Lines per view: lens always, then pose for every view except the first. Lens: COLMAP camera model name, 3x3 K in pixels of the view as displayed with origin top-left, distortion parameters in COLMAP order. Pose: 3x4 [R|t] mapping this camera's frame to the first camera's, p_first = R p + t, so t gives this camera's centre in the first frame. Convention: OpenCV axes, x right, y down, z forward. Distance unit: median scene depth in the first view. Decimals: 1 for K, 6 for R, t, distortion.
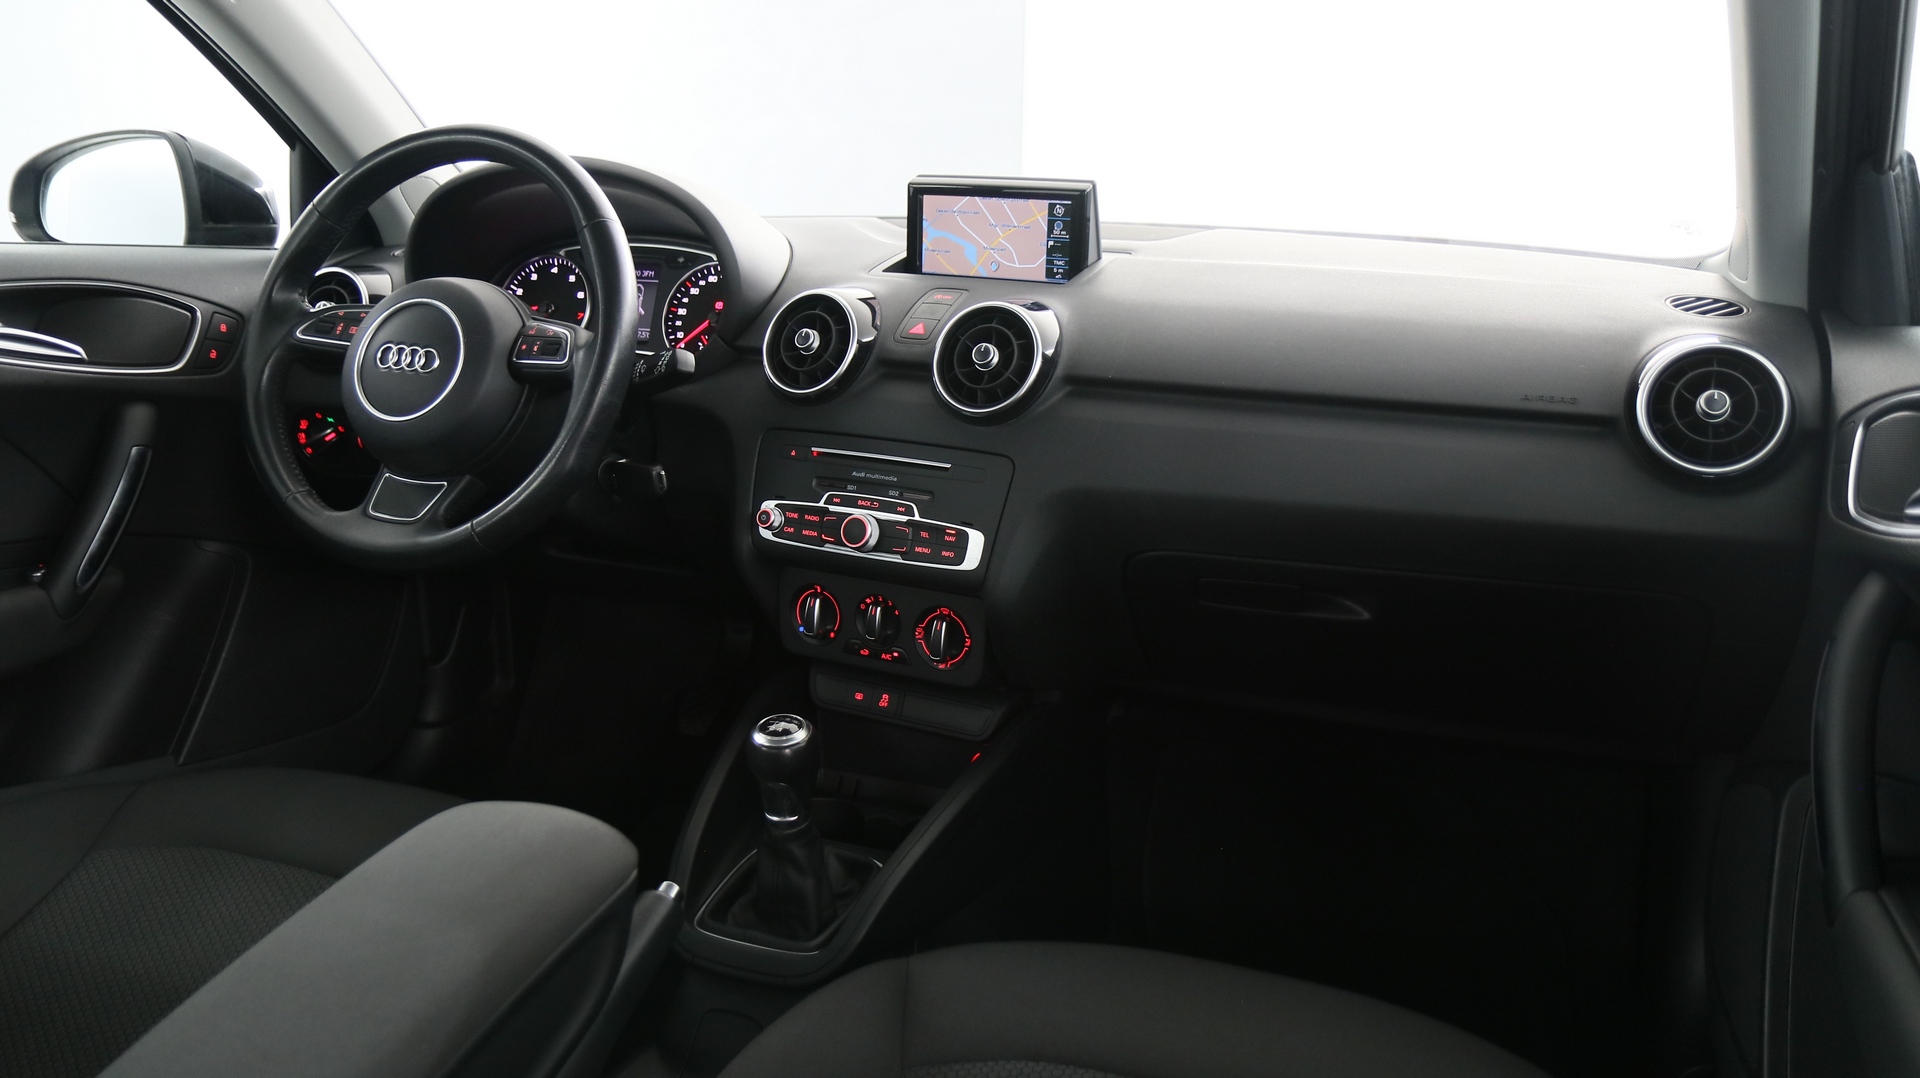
lens RADIAL K [[1475.6, 0, 959.0], [0, 1475.6, 553.3], [0, 0, 1]] dist [-0.021644, 0.028381]
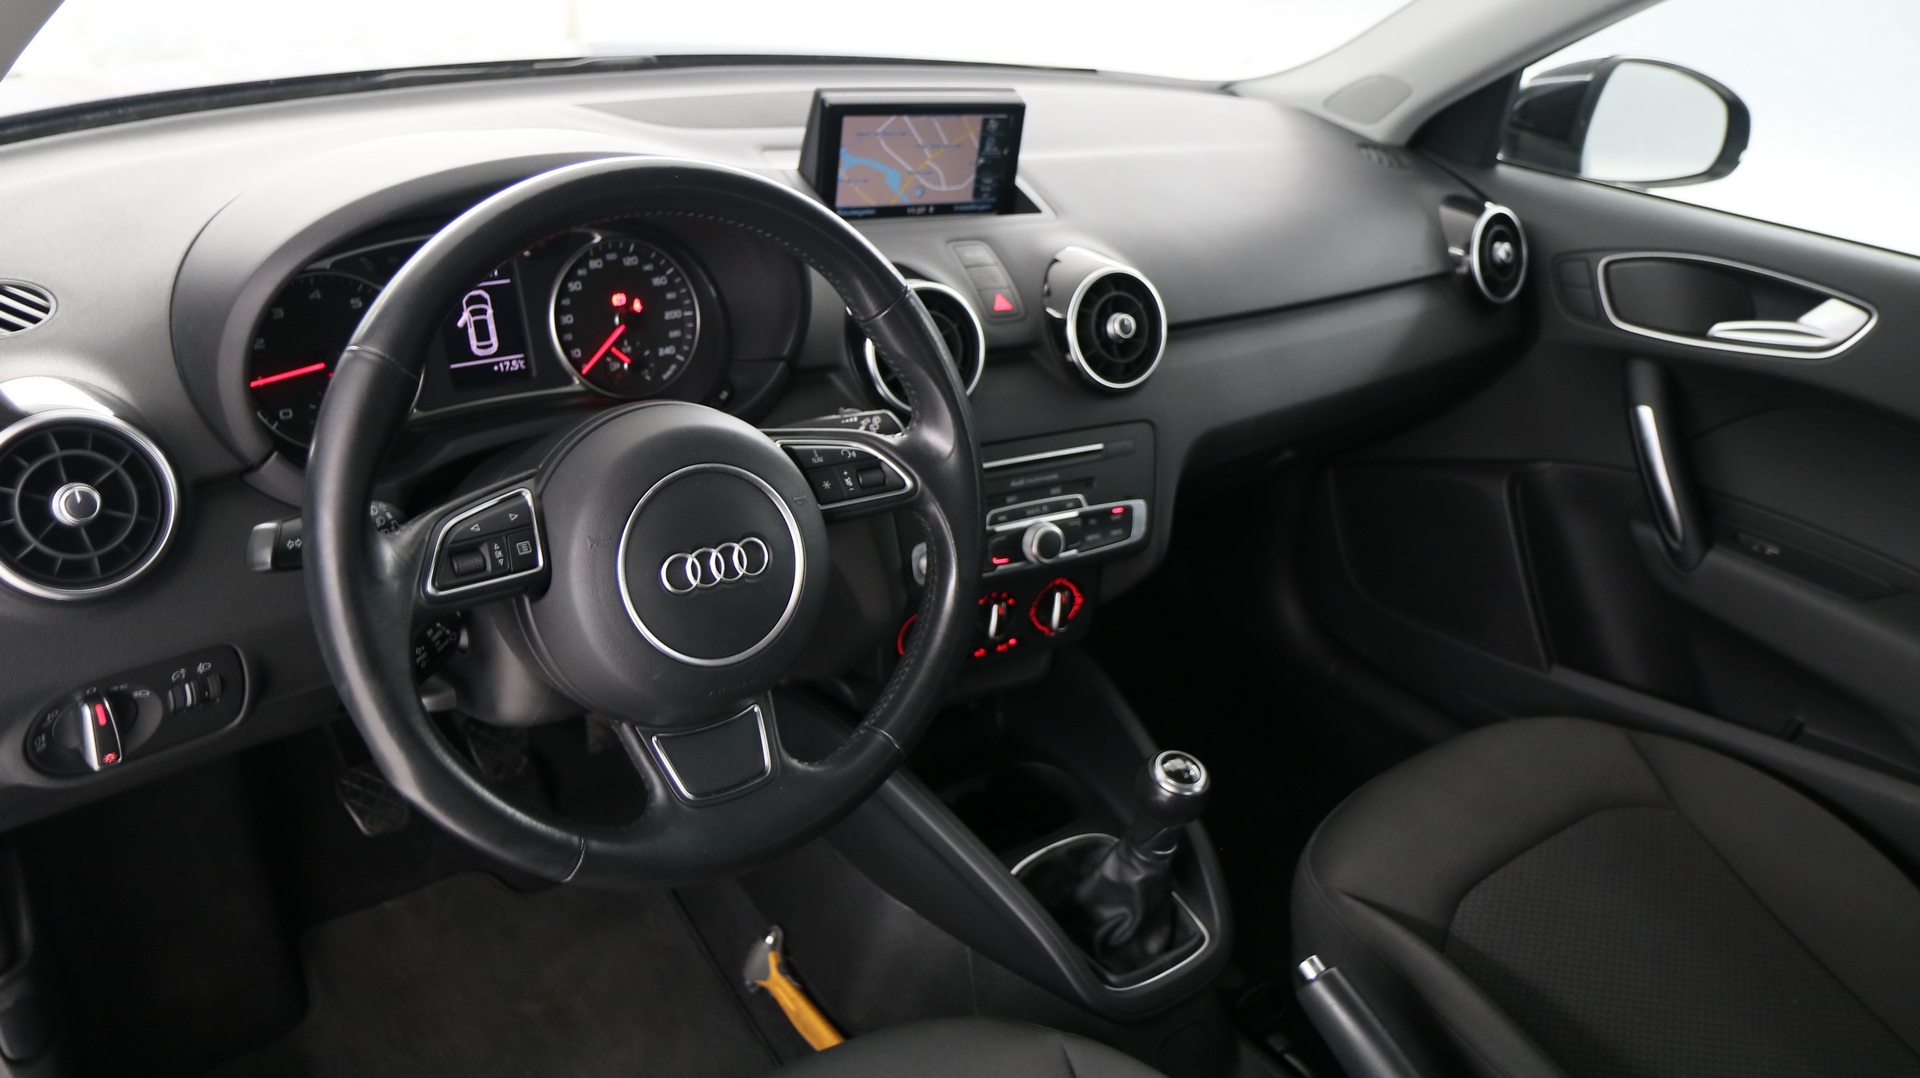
lens RADIAL K [[1475.6, 0, 969.0], [0, 1475.6, 508.7], [0, 0, 1]] dist [-0.021644, 0.028381]
pose [[0.500941, -0.361163, 0.786524, -0.769812], [0.120243, 0.928999, 0.350003, -0.345637], [-0.857088, -0.080757, 0.508801, 0.548510]]
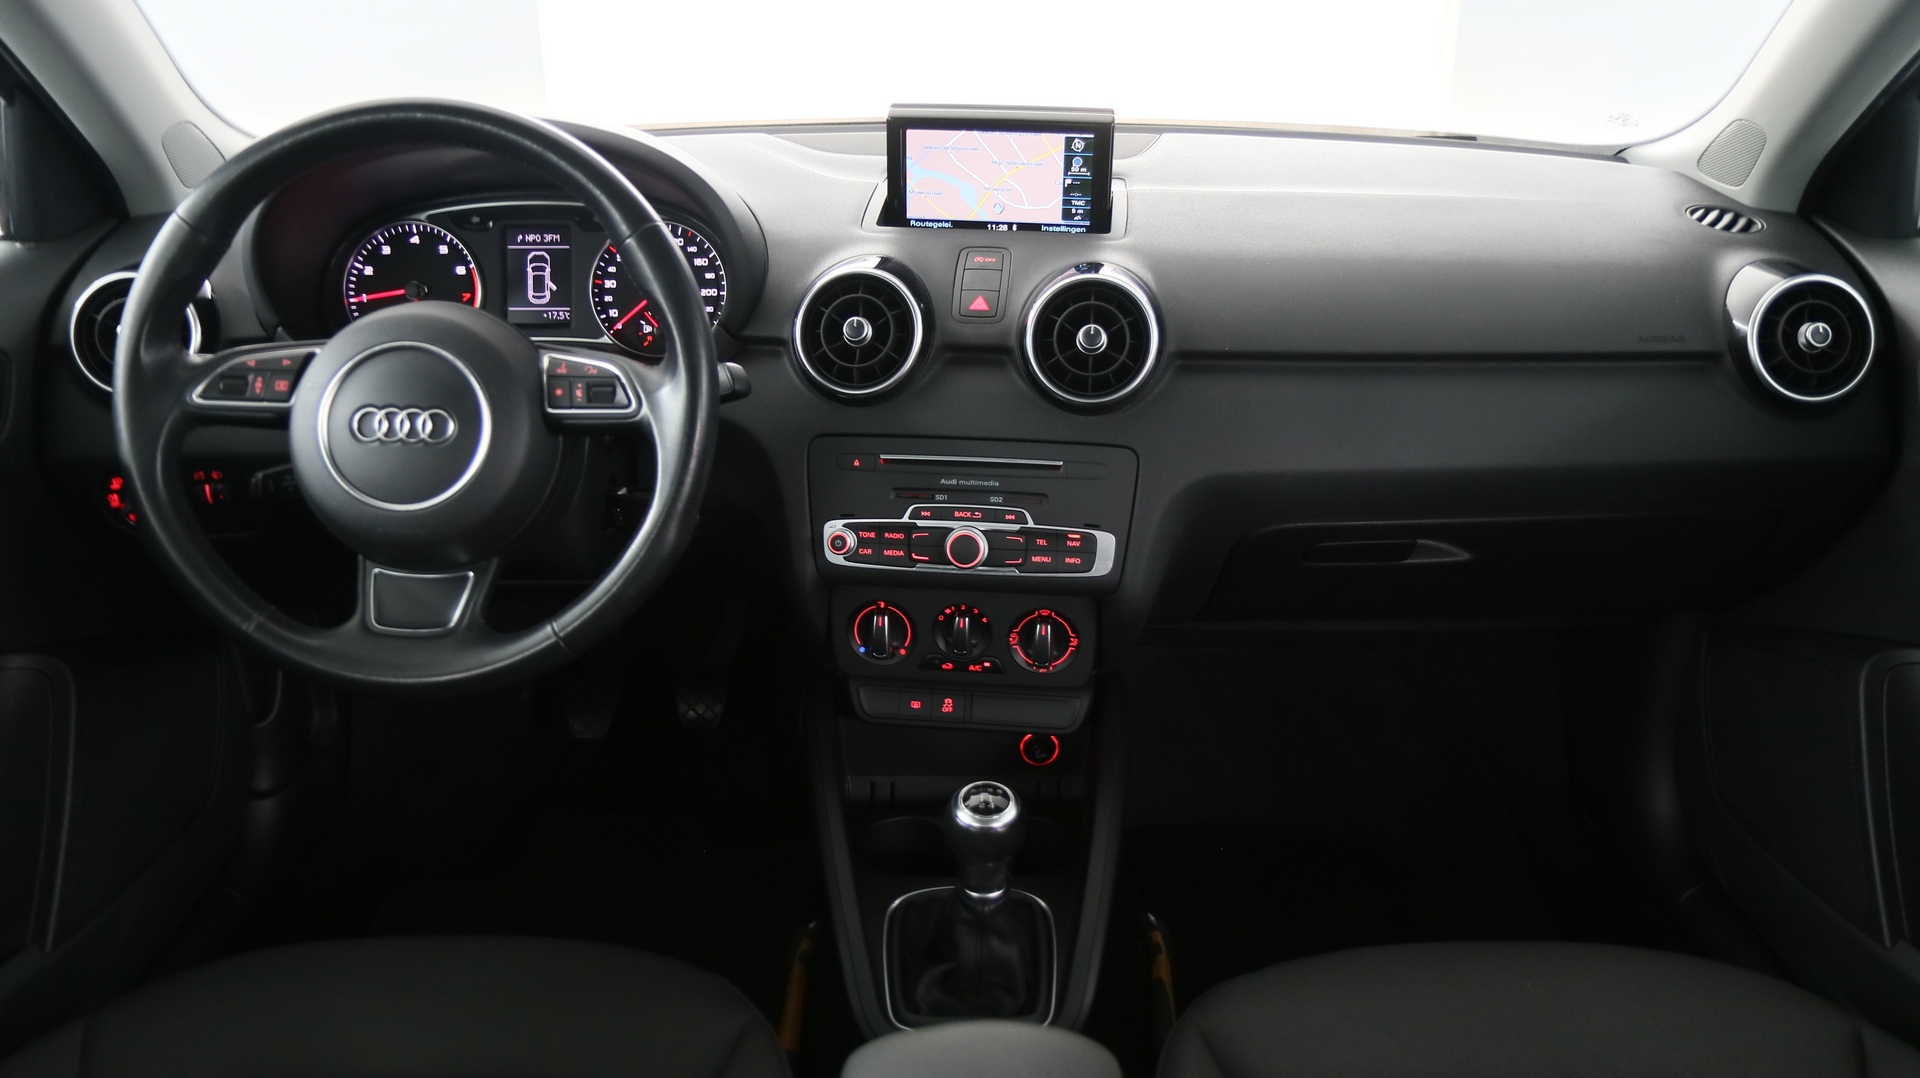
lens RADIAL K [[1475.6, 0, 953.7], [0, 1475.6, 537.7], [0, 0, 1]] dist [-0.021644, 0.028381]
pose [[0.928888, -0.160050, 0.333993, -0.352830], [0.109283, 0.980097, 0.165729, -0.160973], [-0.353871, -0.117444, 0.927891, 0.172505]]
